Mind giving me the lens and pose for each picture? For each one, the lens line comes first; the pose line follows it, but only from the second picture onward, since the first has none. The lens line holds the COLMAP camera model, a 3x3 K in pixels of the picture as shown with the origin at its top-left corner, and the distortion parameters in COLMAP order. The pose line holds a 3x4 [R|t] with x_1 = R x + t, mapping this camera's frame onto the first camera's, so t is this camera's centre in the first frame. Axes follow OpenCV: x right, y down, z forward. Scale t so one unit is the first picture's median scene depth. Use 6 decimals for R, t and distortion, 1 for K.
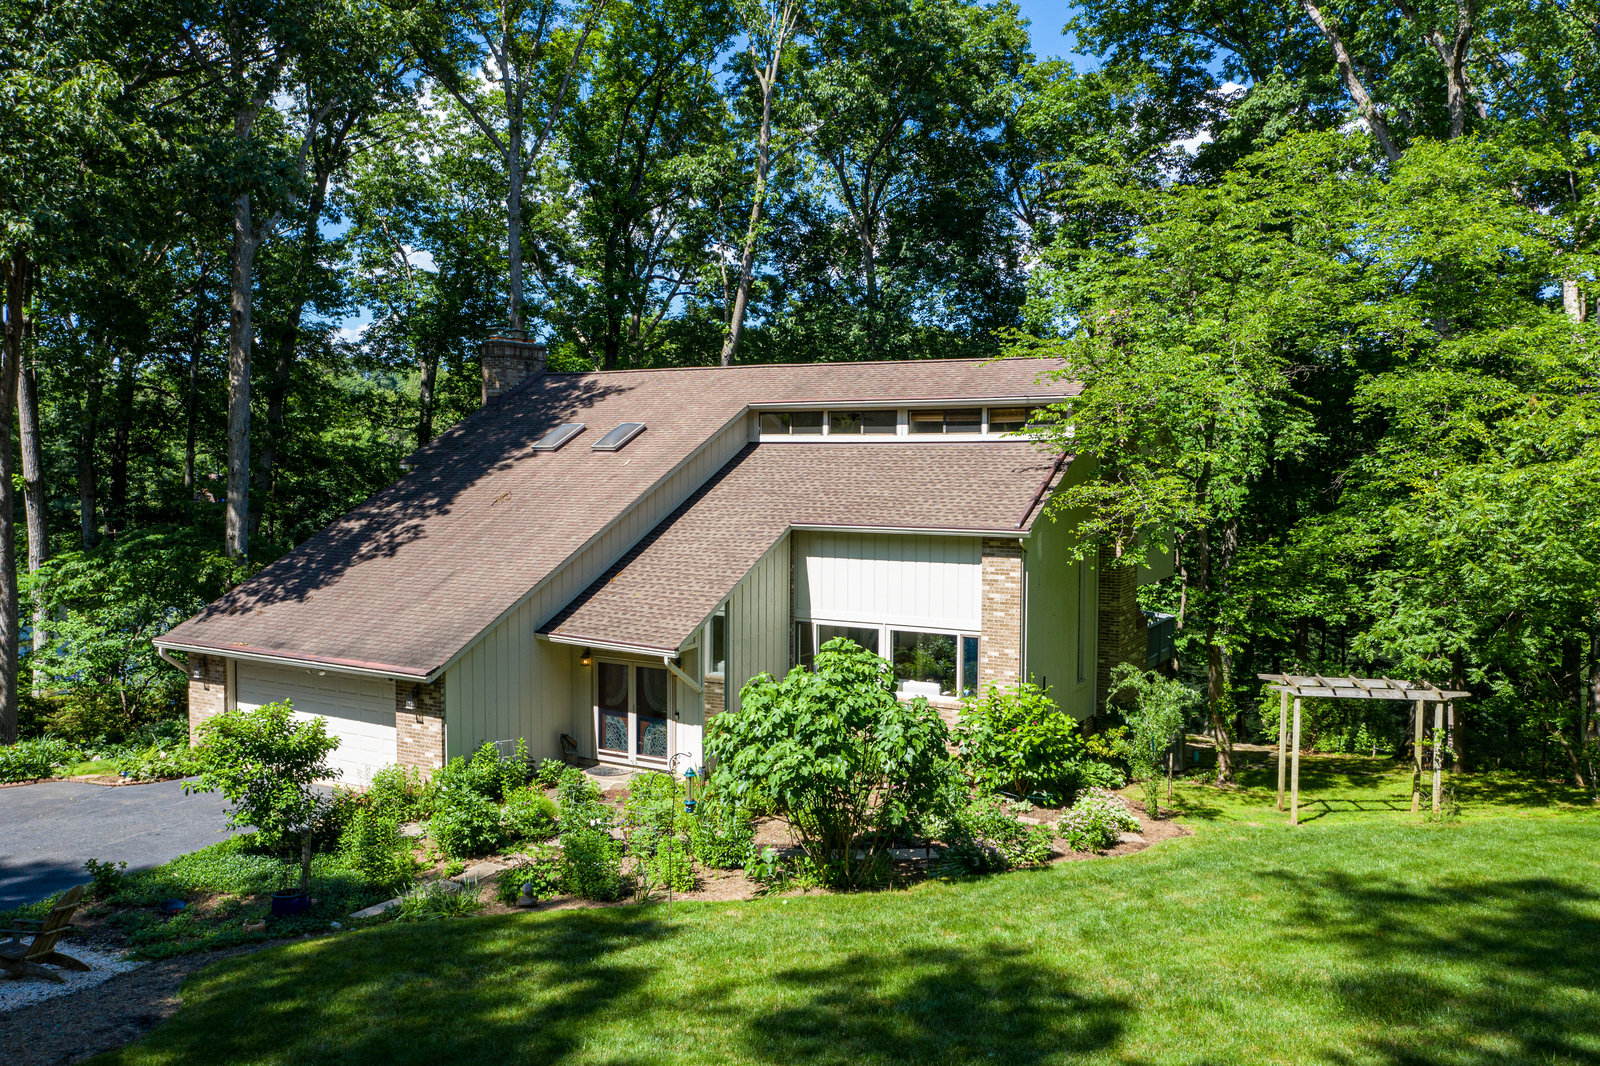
lens RADIAL K [[1263.8, 0, 806.1], [0, 1263.8, 542.5], [0, 0, 1]] dist [-0.011599, 0.003623]
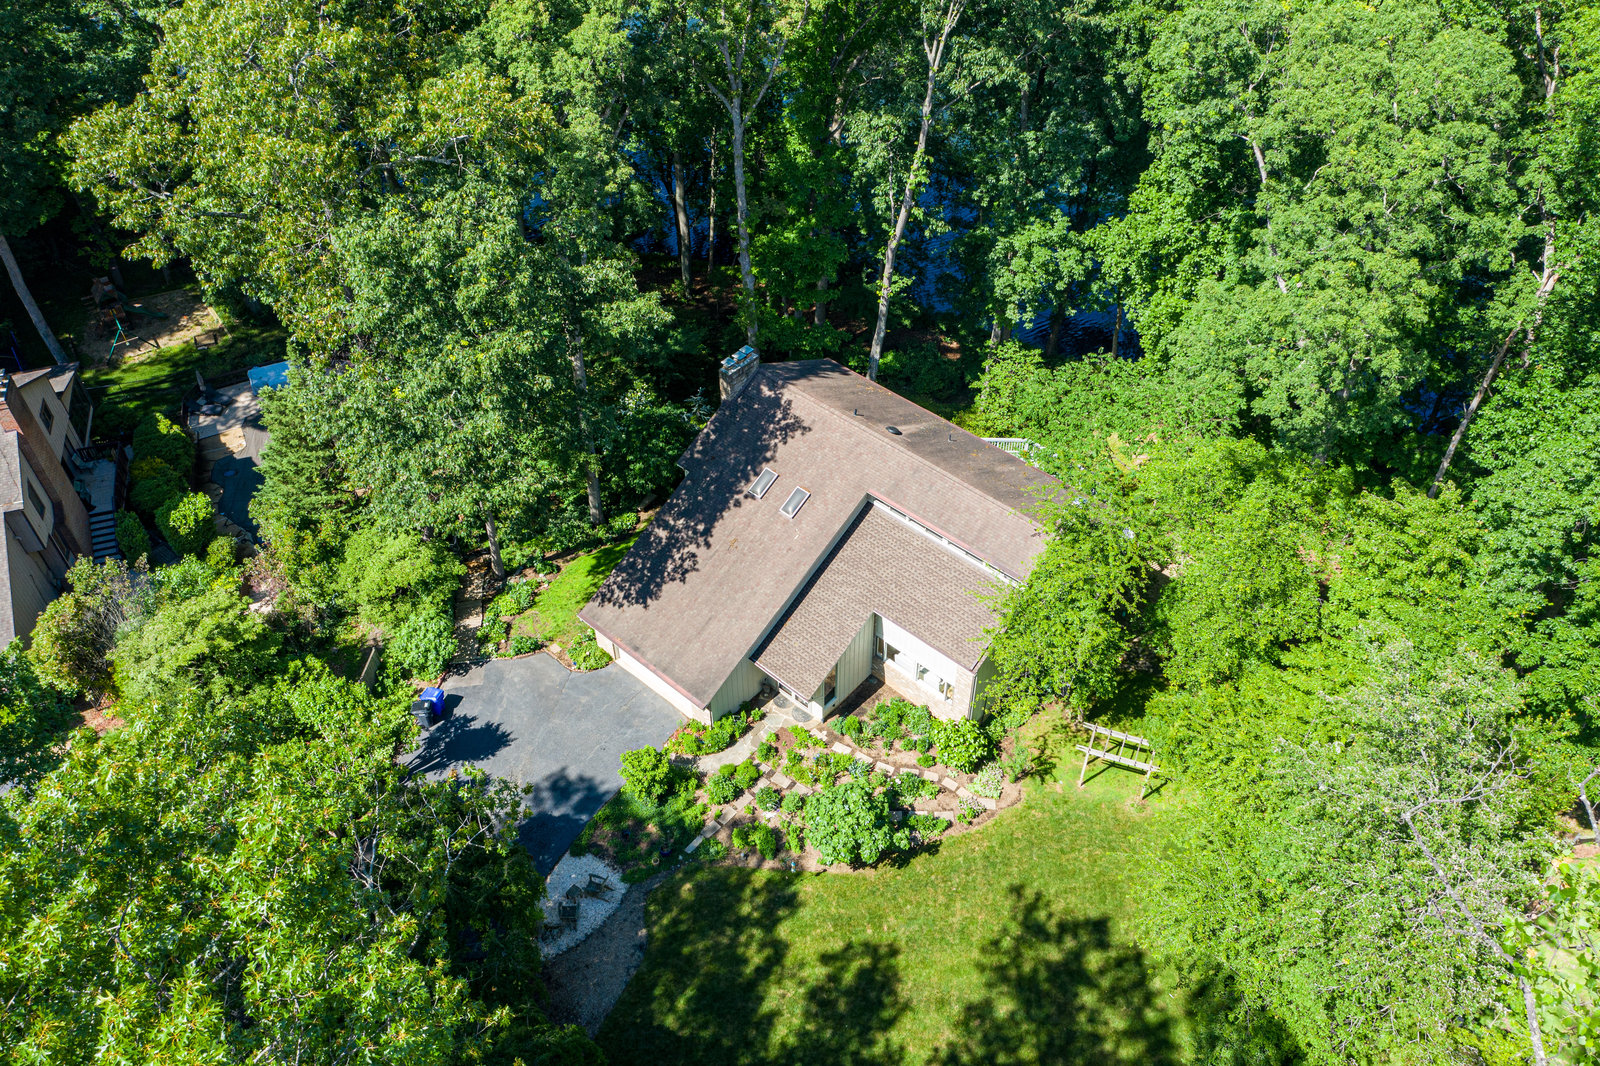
lens RADIAL K [[1263.8, 0, 807.4], [0, 1263.8, 537.2], [0, 0, 1]] dist [-0.011599, 0.003623]
pose [[0.980858, 0.129074, -0.145803, 0.158167], [0.000110, 0.748390, 0.663258, -1.479695], [0.194727, -0.650578, 0.734050, -0.418254]]
